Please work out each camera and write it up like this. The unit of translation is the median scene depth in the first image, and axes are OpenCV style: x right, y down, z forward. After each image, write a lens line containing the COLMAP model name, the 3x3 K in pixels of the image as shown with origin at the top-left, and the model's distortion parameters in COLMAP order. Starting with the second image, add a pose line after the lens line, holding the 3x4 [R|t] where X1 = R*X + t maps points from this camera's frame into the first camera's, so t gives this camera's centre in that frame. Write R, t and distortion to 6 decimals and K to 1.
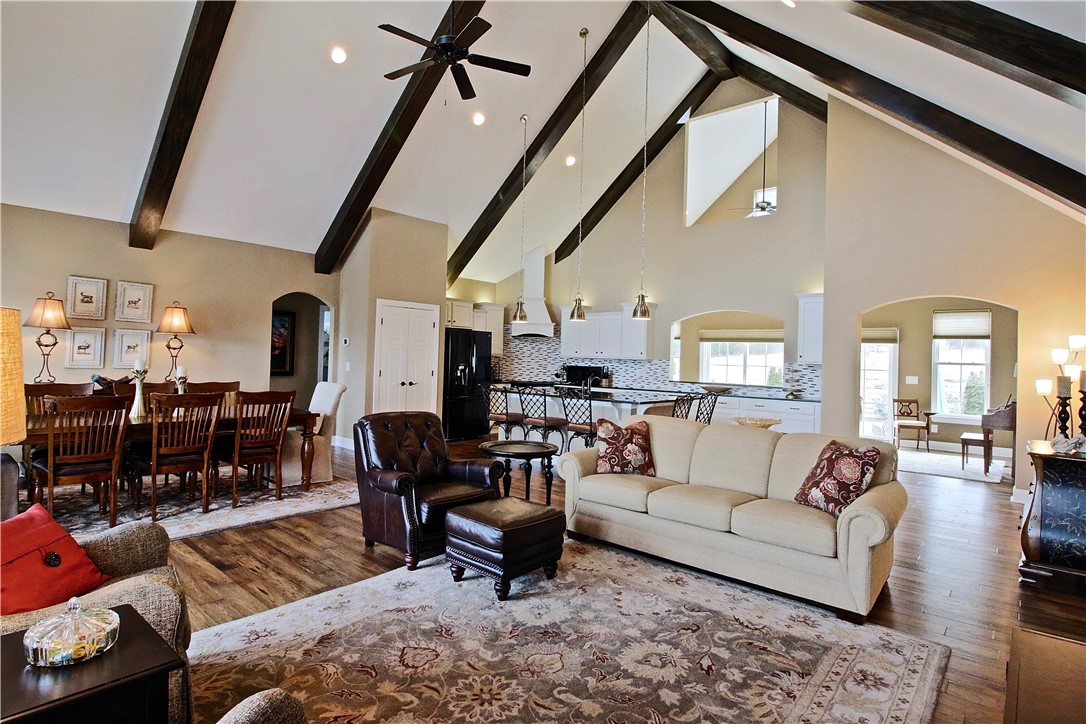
lens RADIAL K [[555.5, 0, 544.6], [0, 555.5, 347.6], [0, 0, 1]] dist [0.010432, -0.025673]
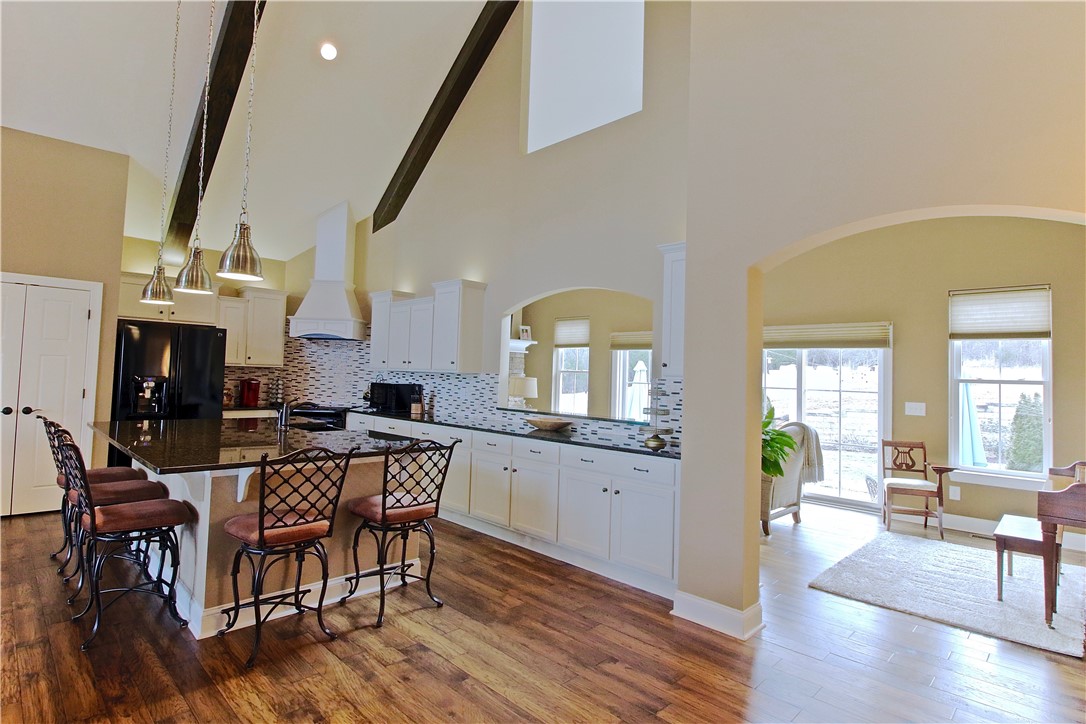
lens RADIAL K [[555.5, 0, 544.6], [0, 555.5, 347.6], [0, 0, 1]] dist [0.010432, -0.025673]
pose [[0.998148, -0.000046, -0.060836, 0.302821], [-0.002003, 0.999432, -0.033629, 0.013658], [0.060803, 0.033689, 0.997581, 0.381674]]
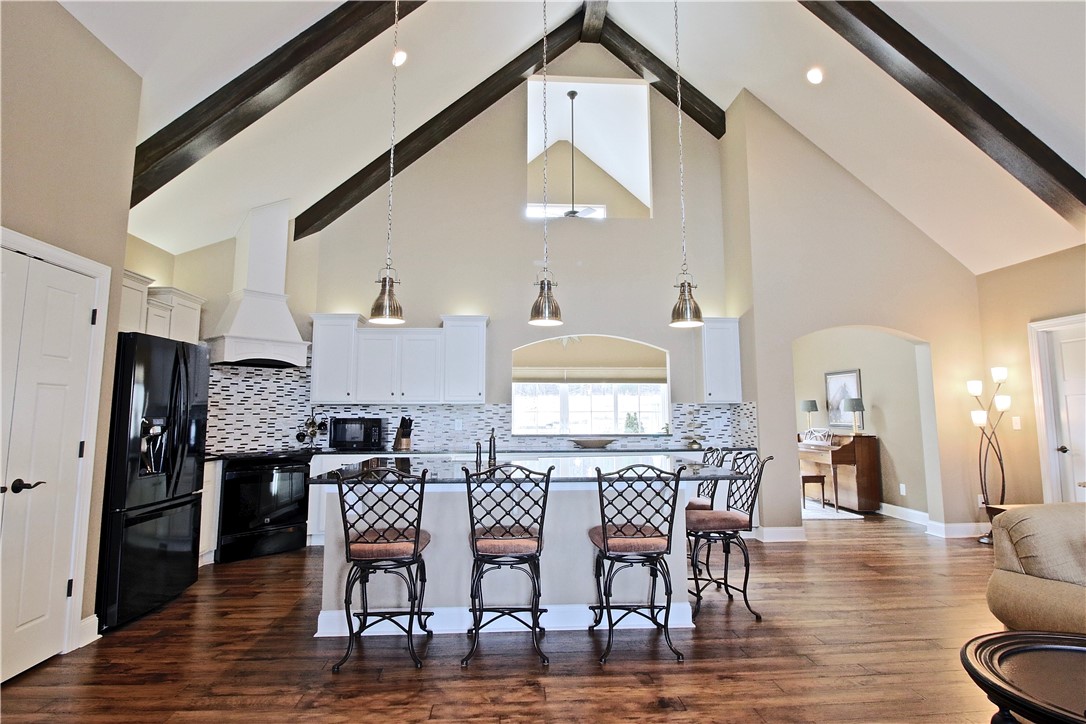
lens RADIAL K [[555.5, 0, 544.6], [0, 555.5, 347.6], [0, 0, 1]] dist [0.010432, -0.025673]
pose [[0.707676, 0.055136, 0.704382, -0.219974], [0.009784, 0.996090, -0.087799, 0.013477], [-0.706469, 0.069024, 0.704370, 0.476116]]
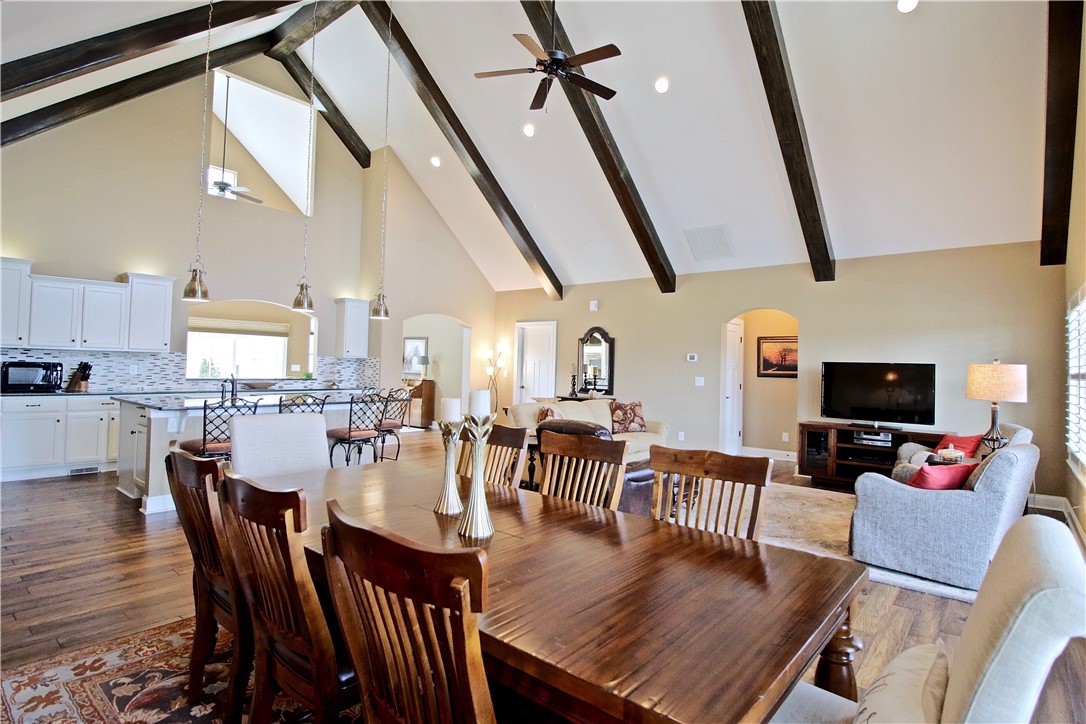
lens RADIAL K [[555.5, 0, 544.6], [0, 555.5, 347.6], [0, 0, 1]] dist [0.010432, -0.025673]
pose [[-0.020762, 0.003330, 0.999779, -0.570861], [-0.044385, 0.999005, -0.004250, -0.004764], [-0.998799, -0.044464, -0.020594, 0.485860]]
